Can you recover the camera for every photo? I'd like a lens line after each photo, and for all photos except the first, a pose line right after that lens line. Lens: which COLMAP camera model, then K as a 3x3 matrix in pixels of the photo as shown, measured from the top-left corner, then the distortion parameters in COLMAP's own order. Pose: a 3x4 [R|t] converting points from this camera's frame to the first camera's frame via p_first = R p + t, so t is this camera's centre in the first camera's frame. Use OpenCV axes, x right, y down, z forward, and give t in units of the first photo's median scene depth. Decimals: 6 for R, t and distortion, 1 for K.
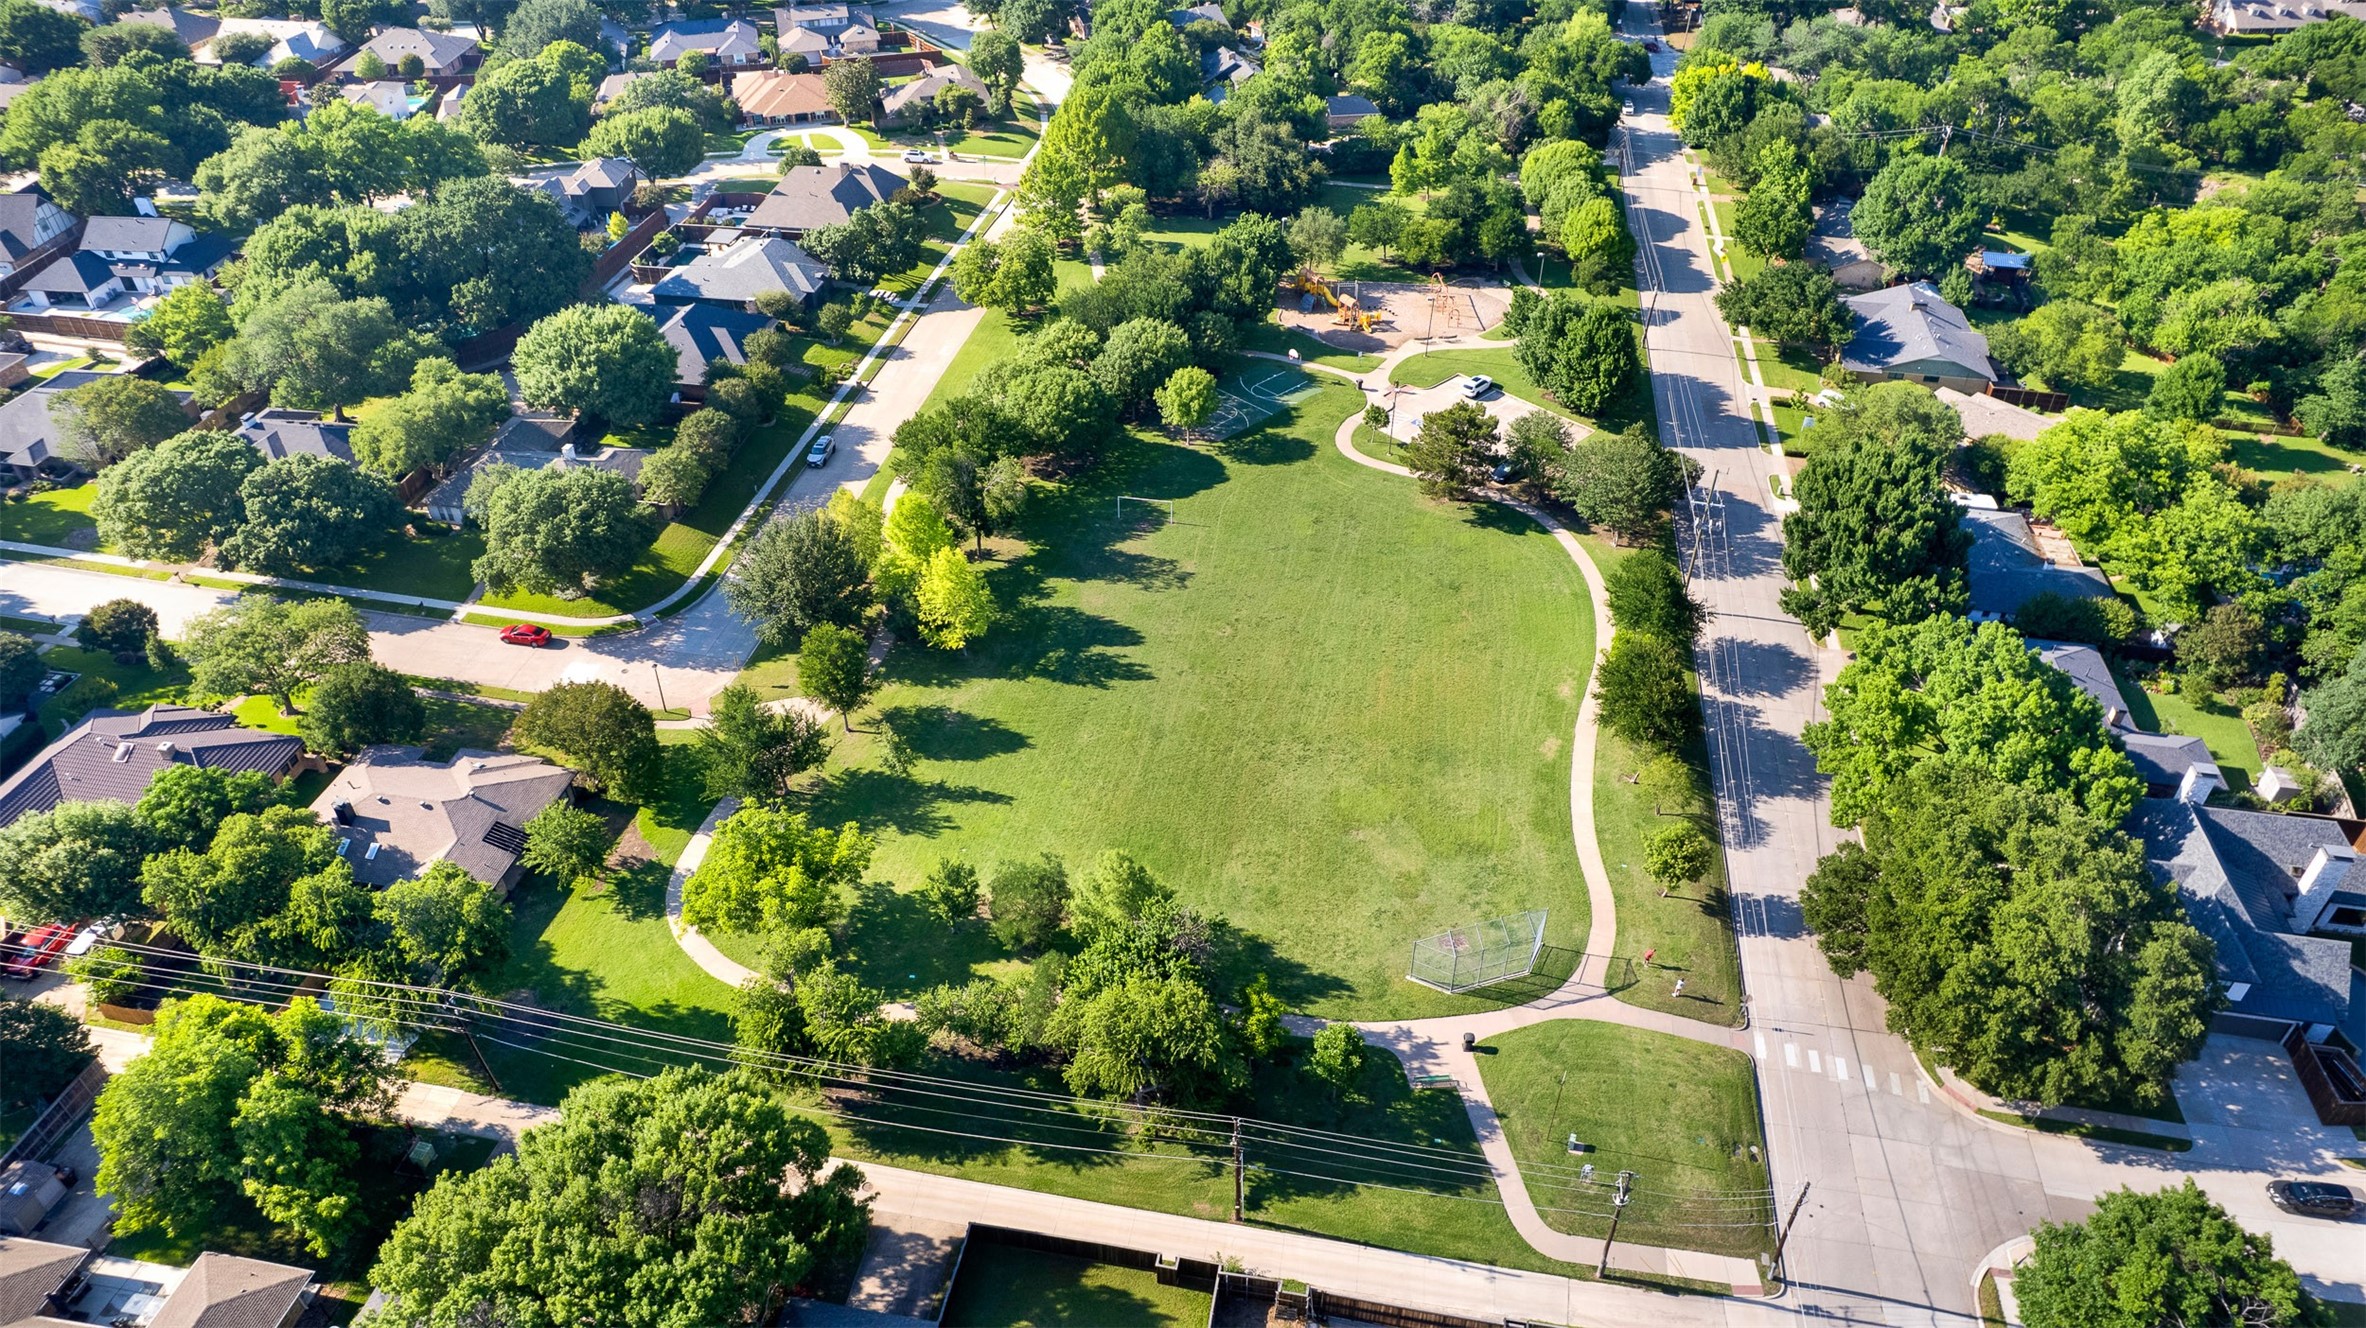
lens RADIAL K [[1518.7, 0, 1183.0], [0, 1518.7, 664.0], [0, 0, 1]] dist [-0.068264, 0.063234]
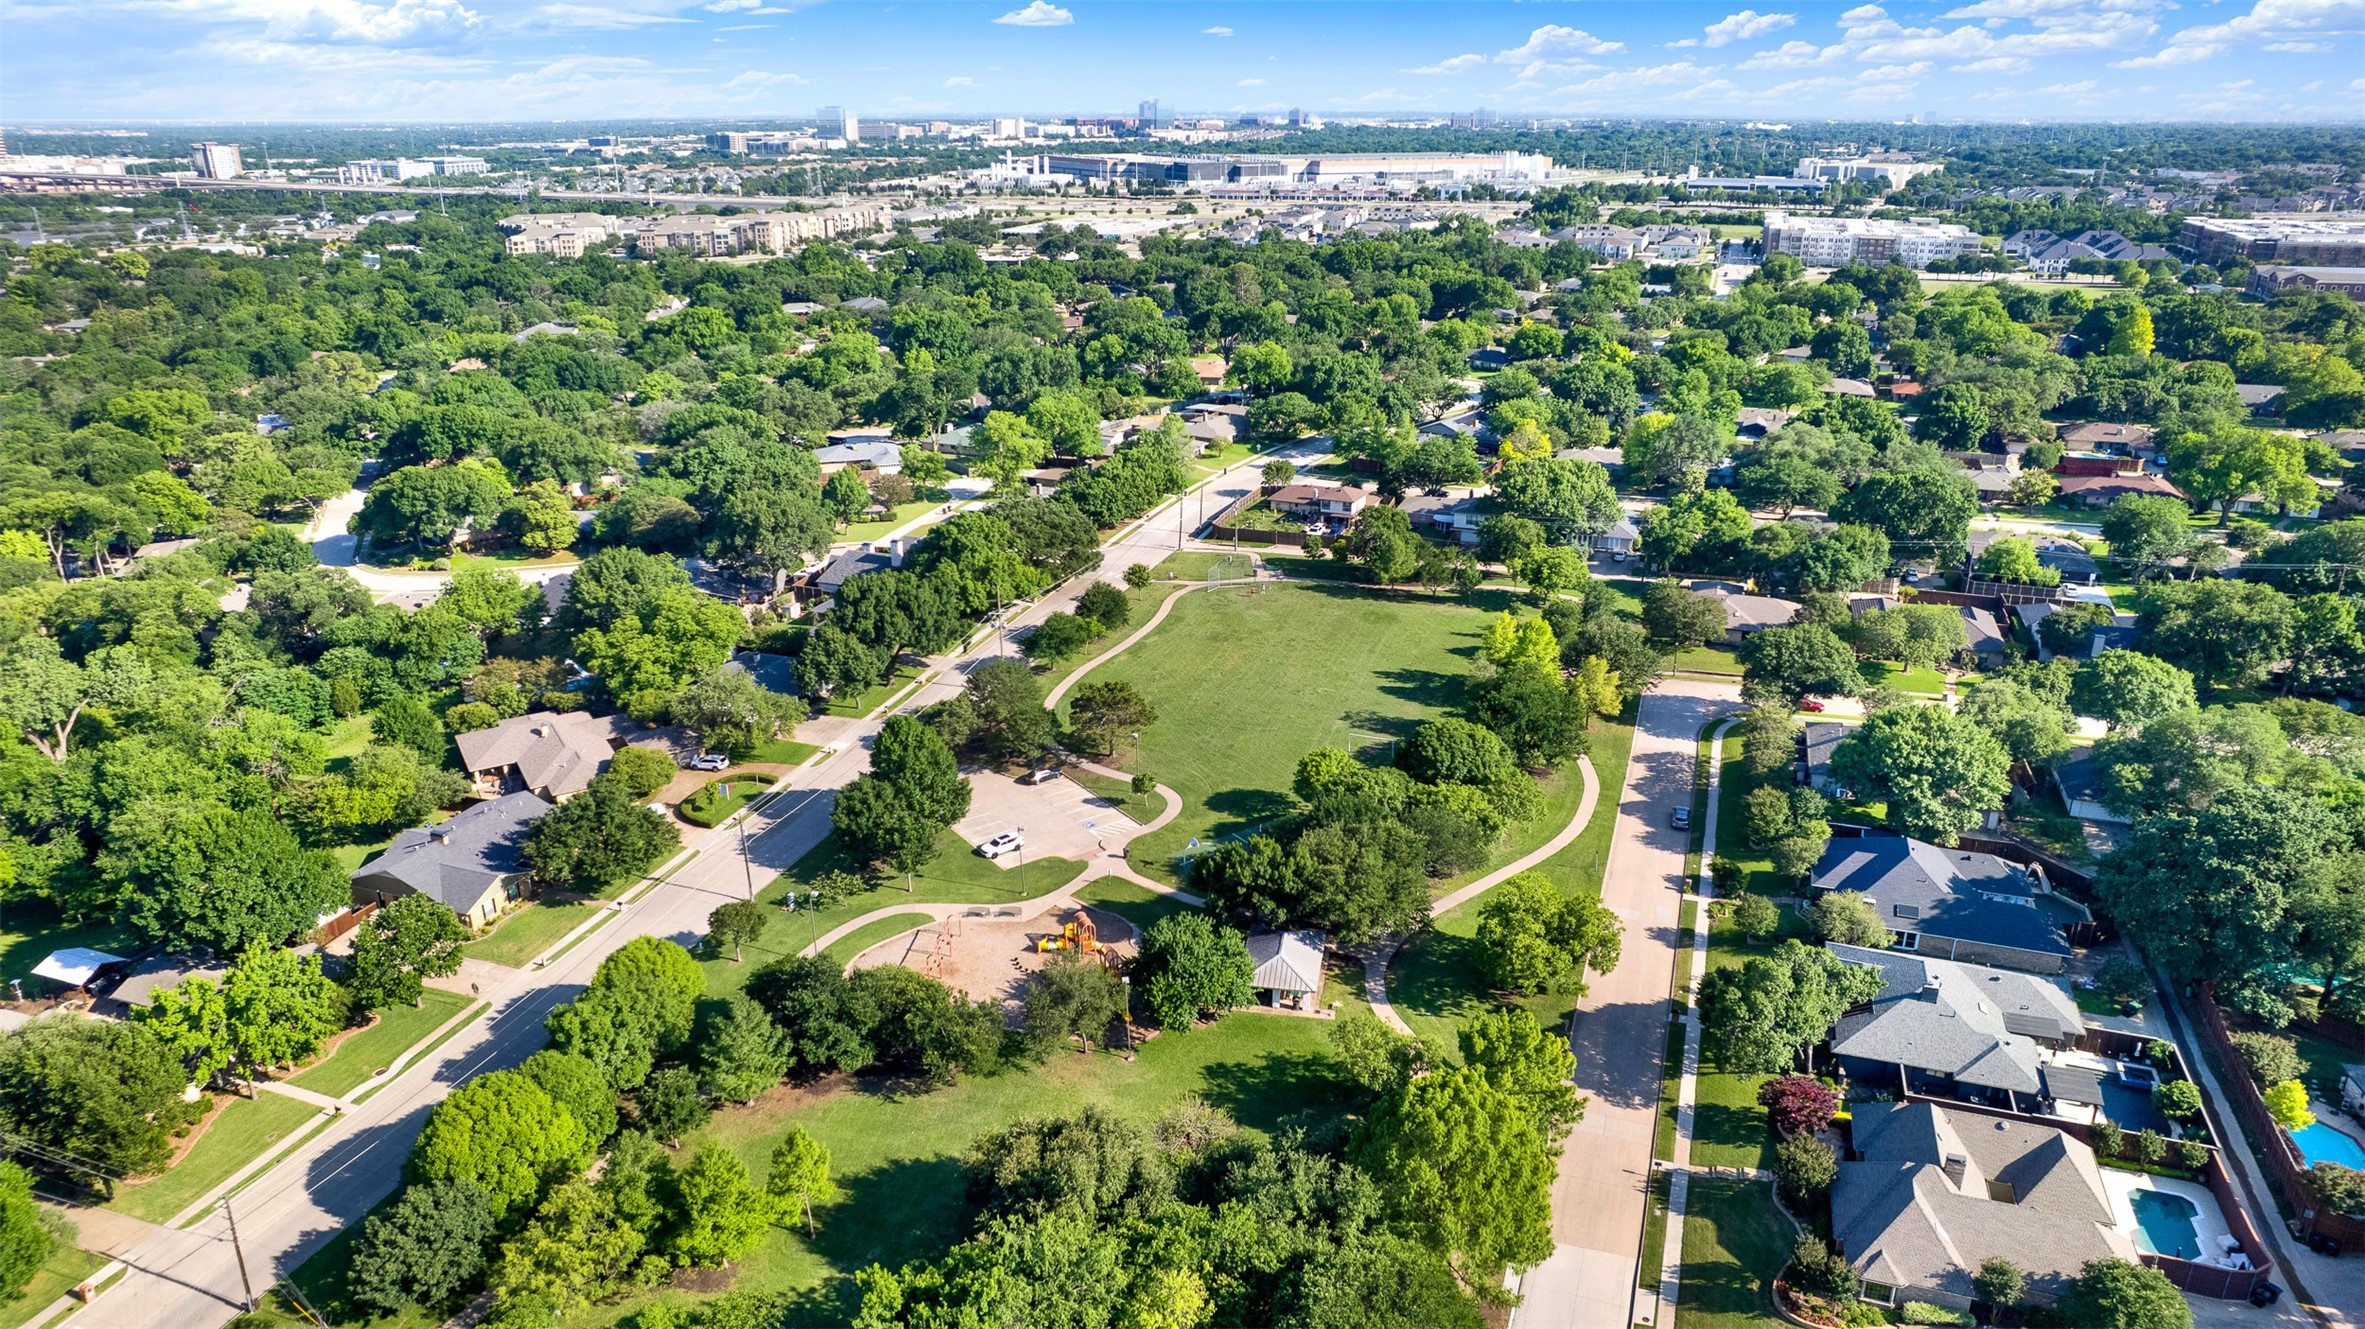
lens RADIAL K [[1518.0, 0, 1182.5], [0, 1518.0, 664.5], [0, 0, 1]] dist [-0.068264, 0.063234]
pose [[-0.985705, -0.051301, 0.160483, -0.050641], [0.109248, 0.530520, 0.840603, -0.886503], [-0.128263, 0.846119, -0.517331, 1.200931]]
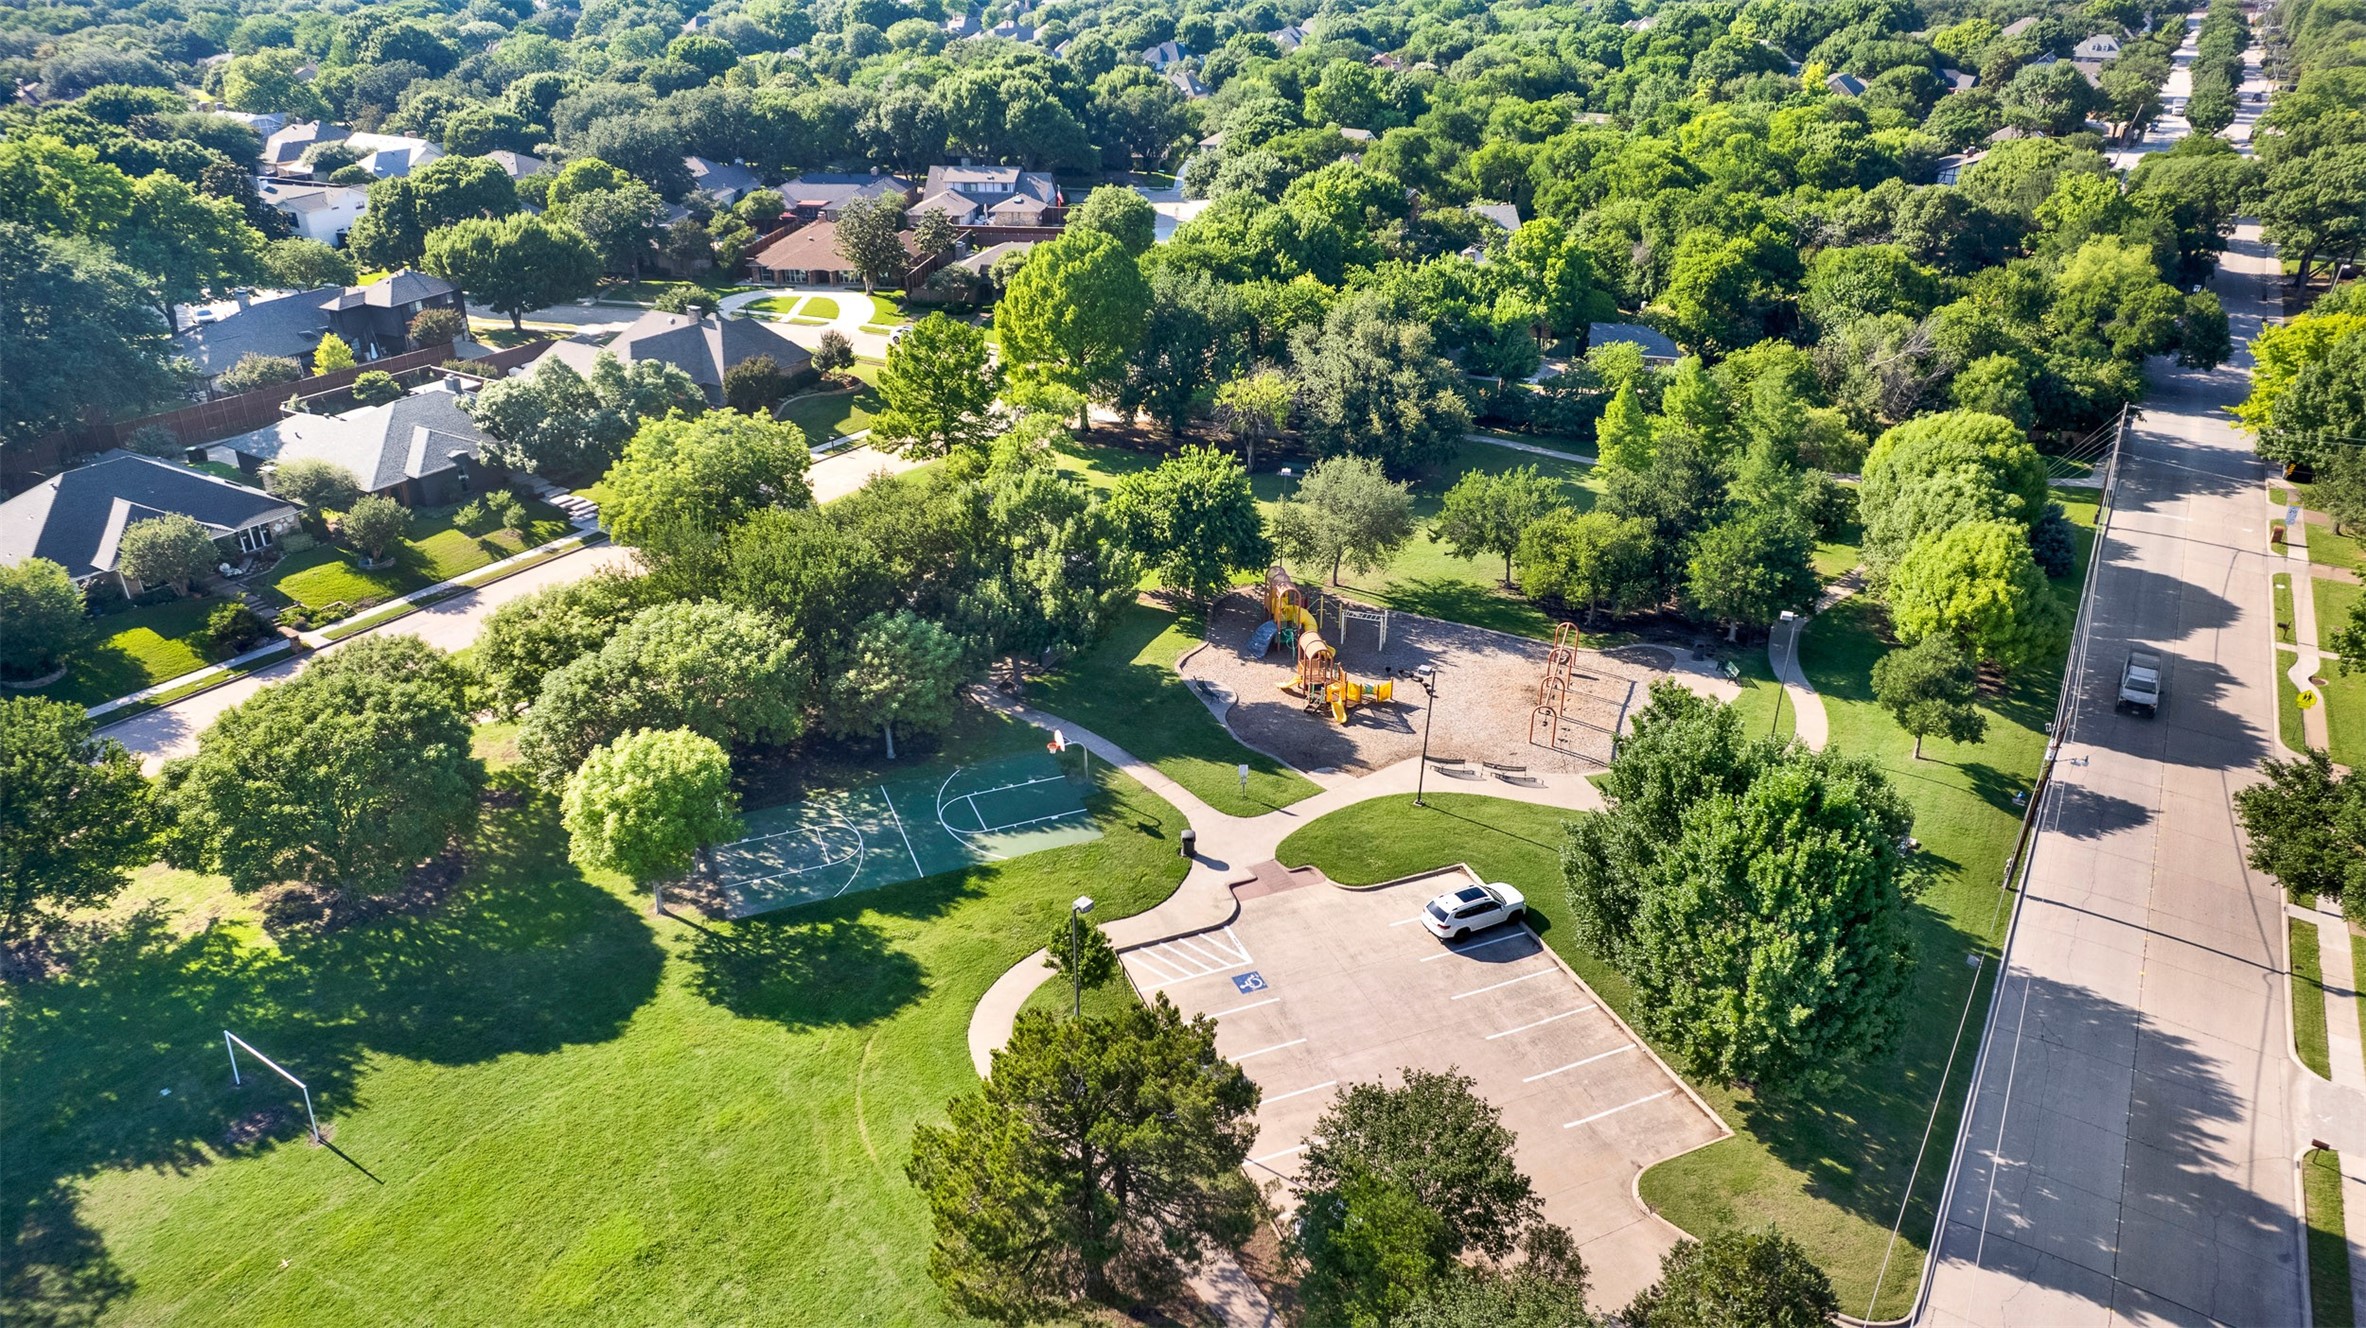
lens RADIAL K [[1518.7, 0, 1183.0], [0, 1518.7, 664.0], [0, 0, 1]] dist [-0.068264, 0.063234]
pose [[0.925684, 0.169305, -0.338299, 0.214508], [-0.231251, 0.960971, -0.151844, -0.147528], [0.299387, 0.218792, 0.928707, 0.531863]]
